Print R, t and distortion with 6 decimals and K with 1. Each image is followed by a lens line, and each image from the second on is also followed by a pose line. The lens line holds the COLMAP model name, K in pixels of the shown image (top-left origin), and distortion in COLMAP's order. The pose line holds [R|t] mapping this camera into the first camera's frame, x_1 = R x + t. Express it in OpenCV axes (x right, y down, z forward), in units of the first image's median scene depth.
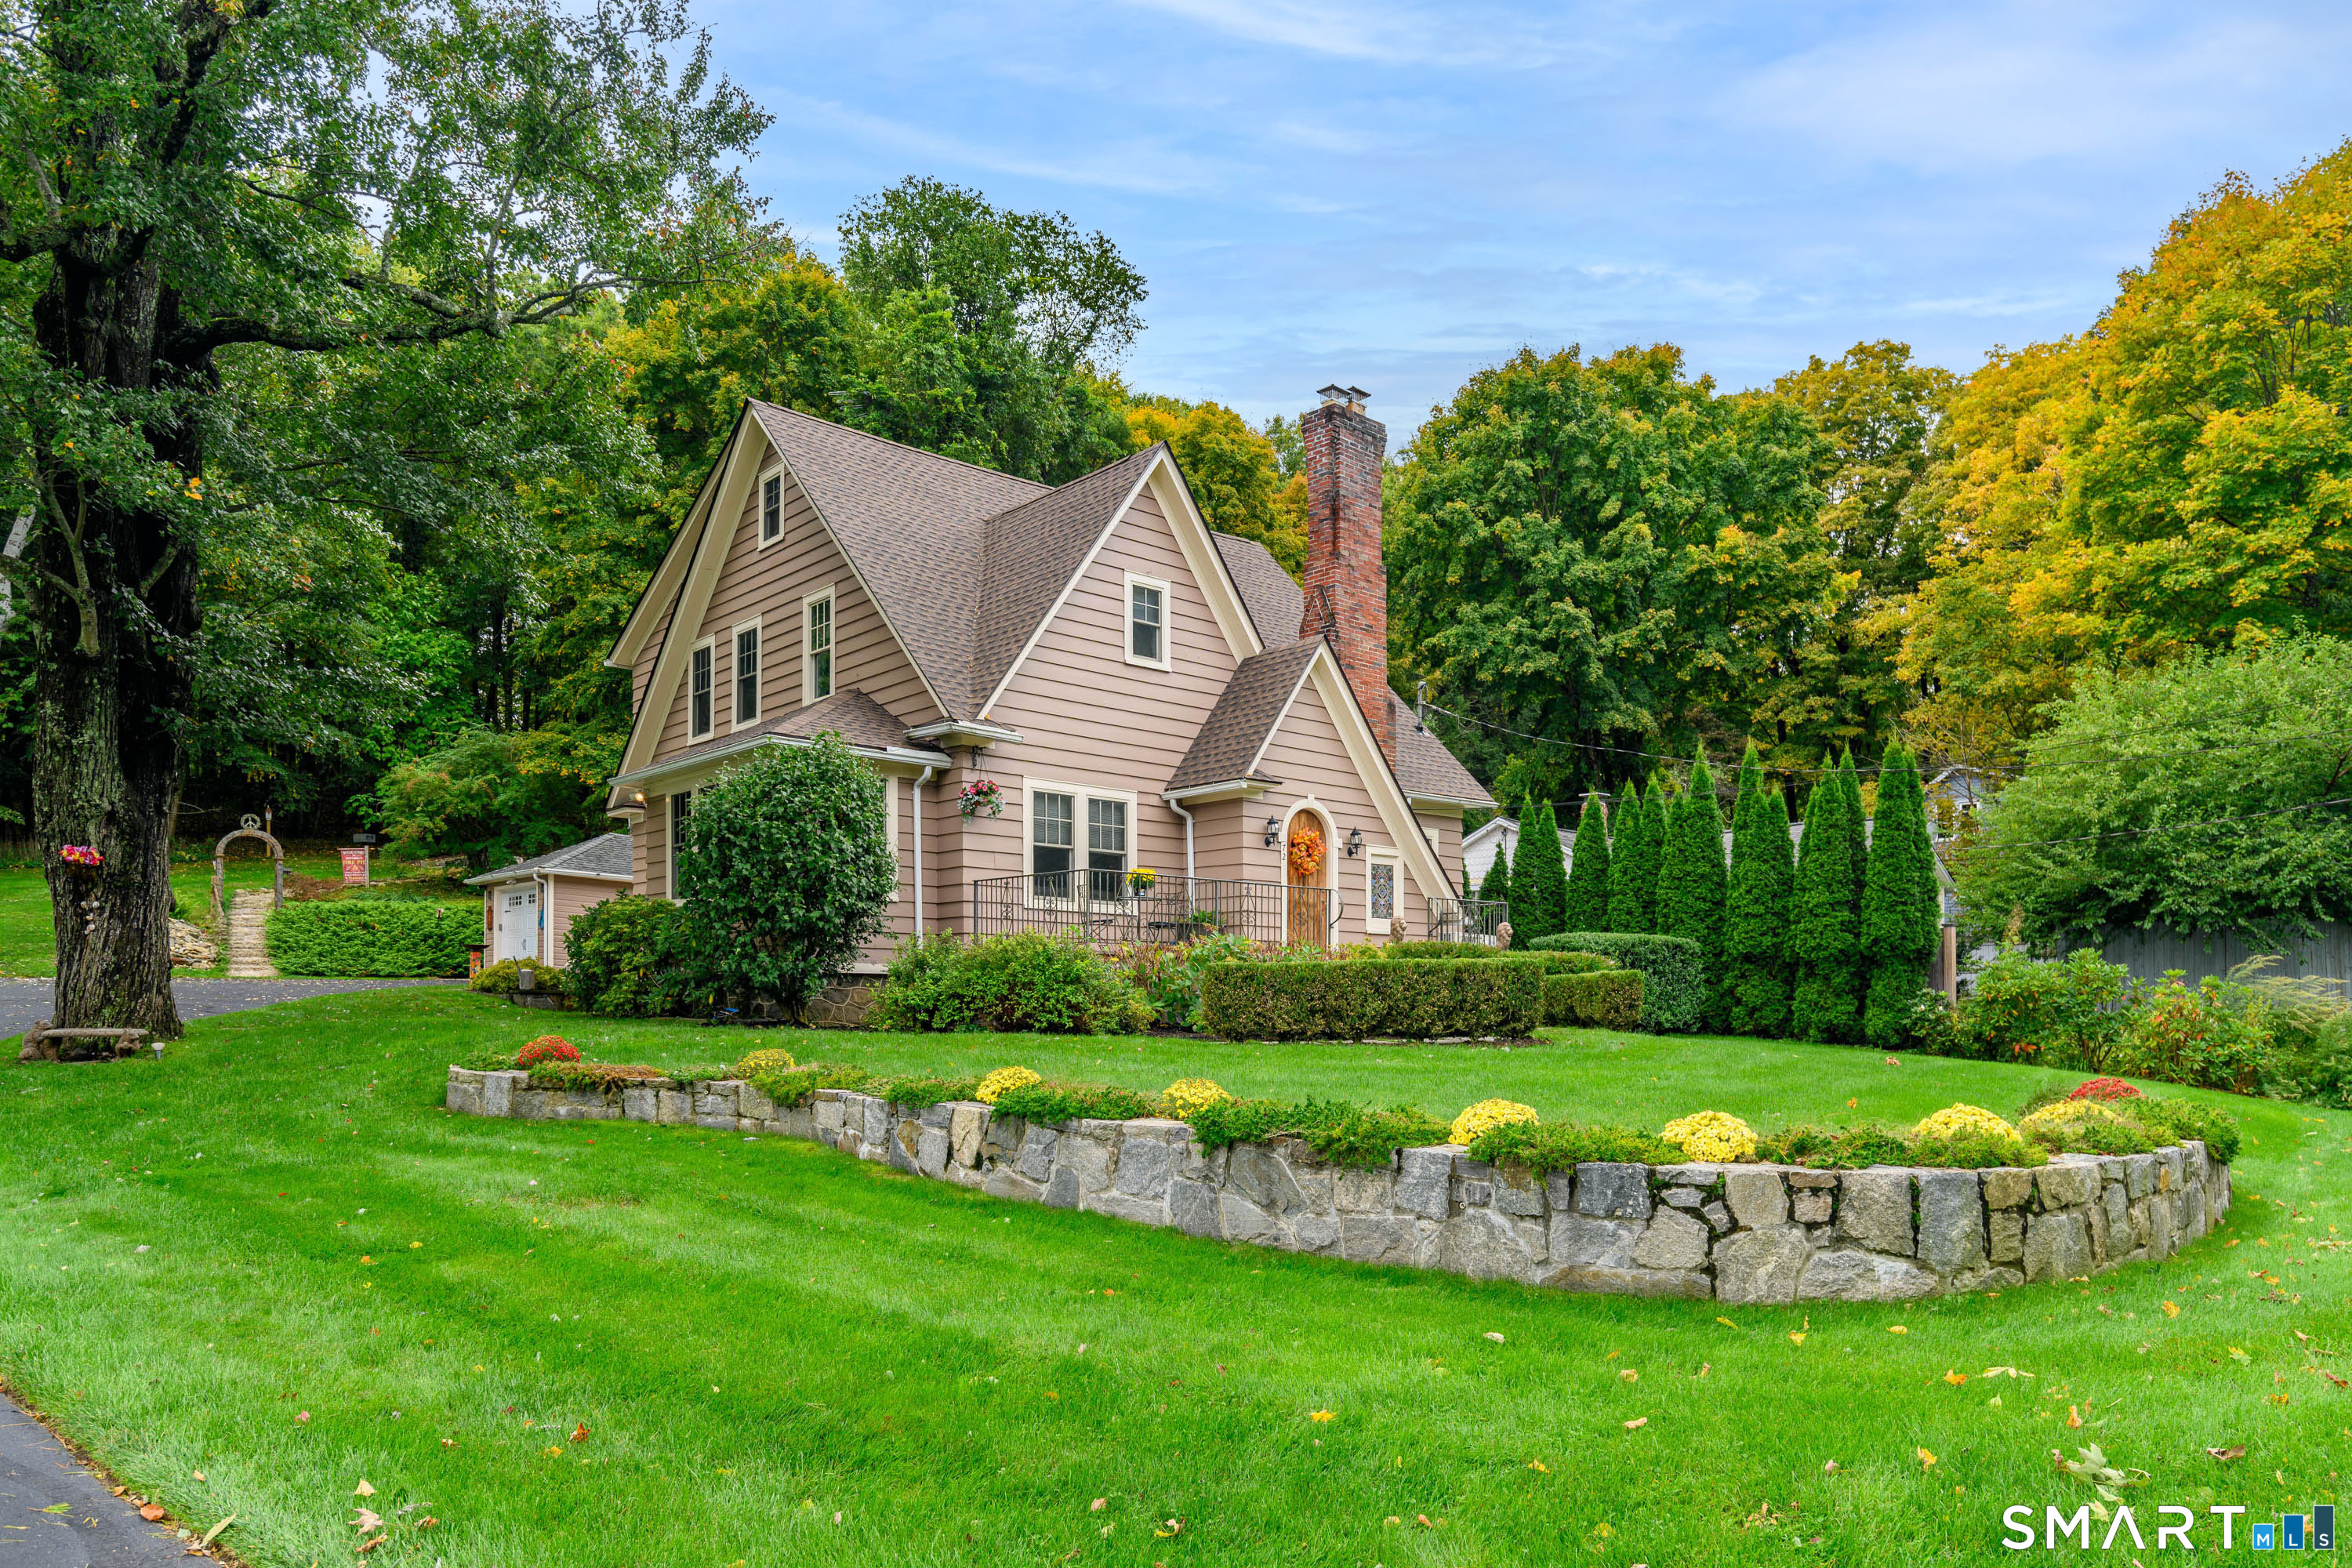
lens RADIAL K [[1581.1, 0, 1175.4], [0, 1581.1, 978.4], [0, 0, 1]] dist [0.029205, -0.006468]
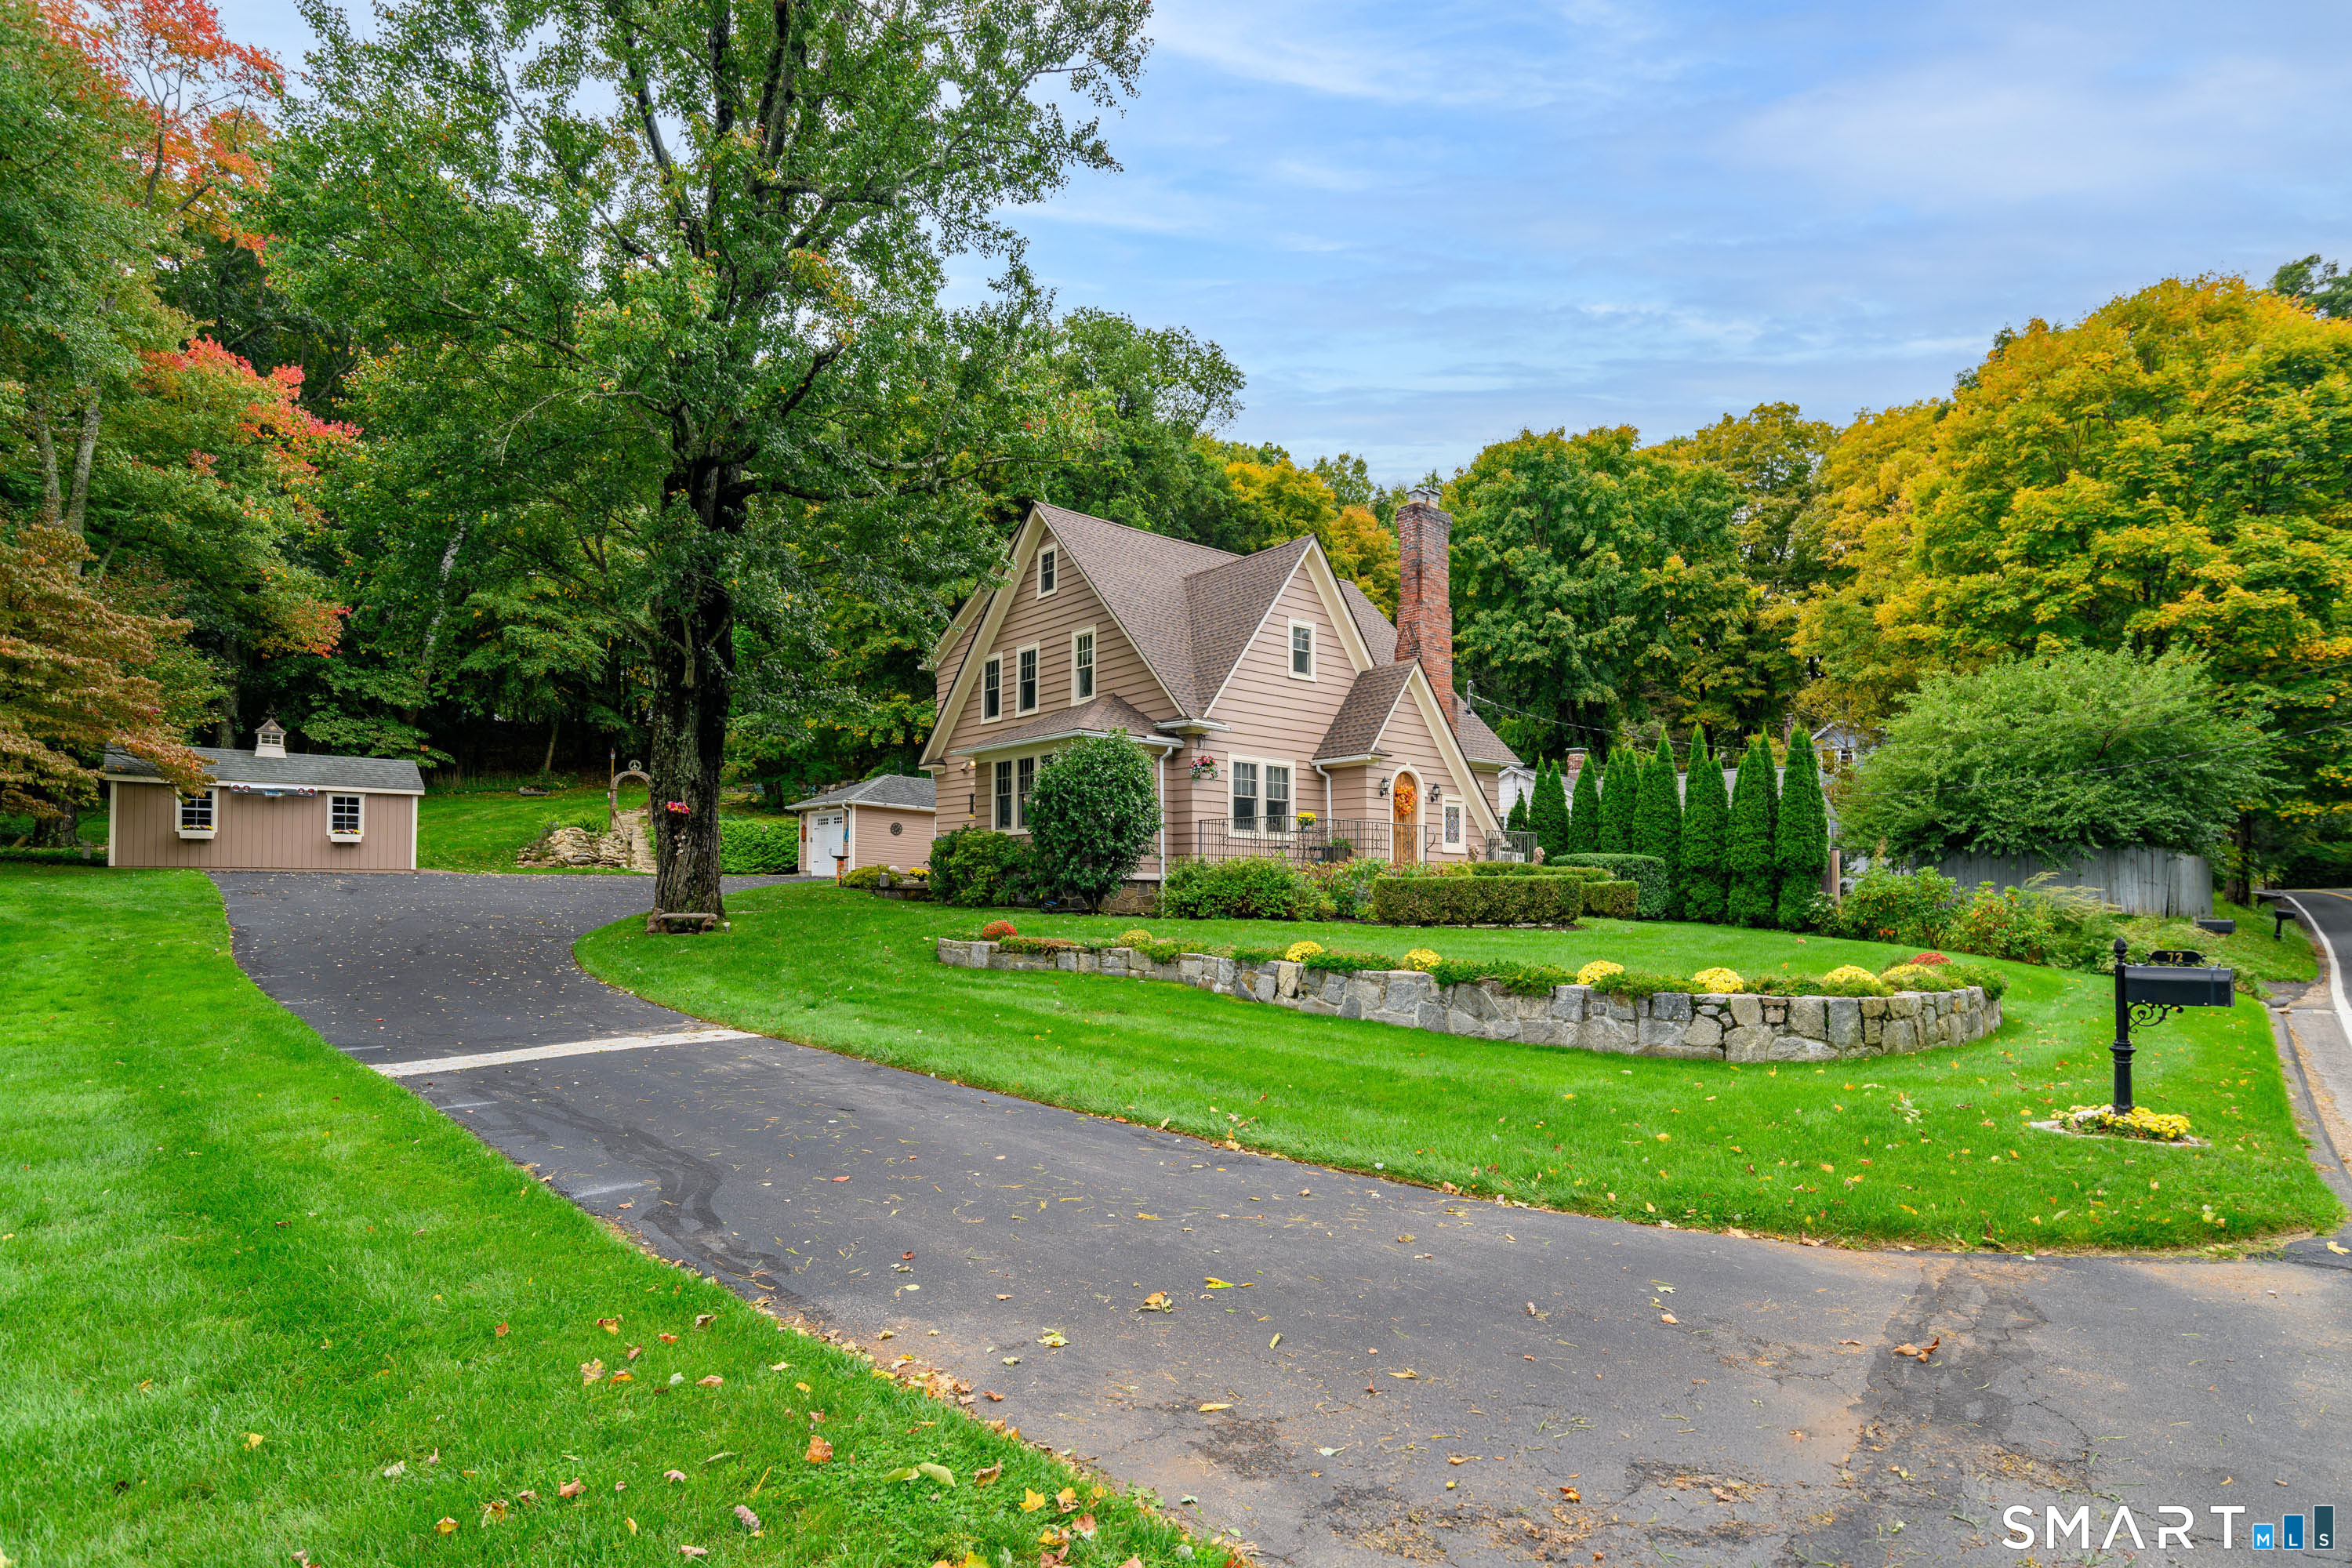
lens RADIAL K [[1243.1, 0, 1181.5], [0, 1243.1, 841.0], [0, 0, 1]] dist [0.036465, 0.000976]
pose [[0.999696, 0.004160, -0.024300, -0.103321], [-0.004700, 0.999742, -0.022215, -0.012642], [0.024201, 0.022322, 0.999458, -0.202229]]
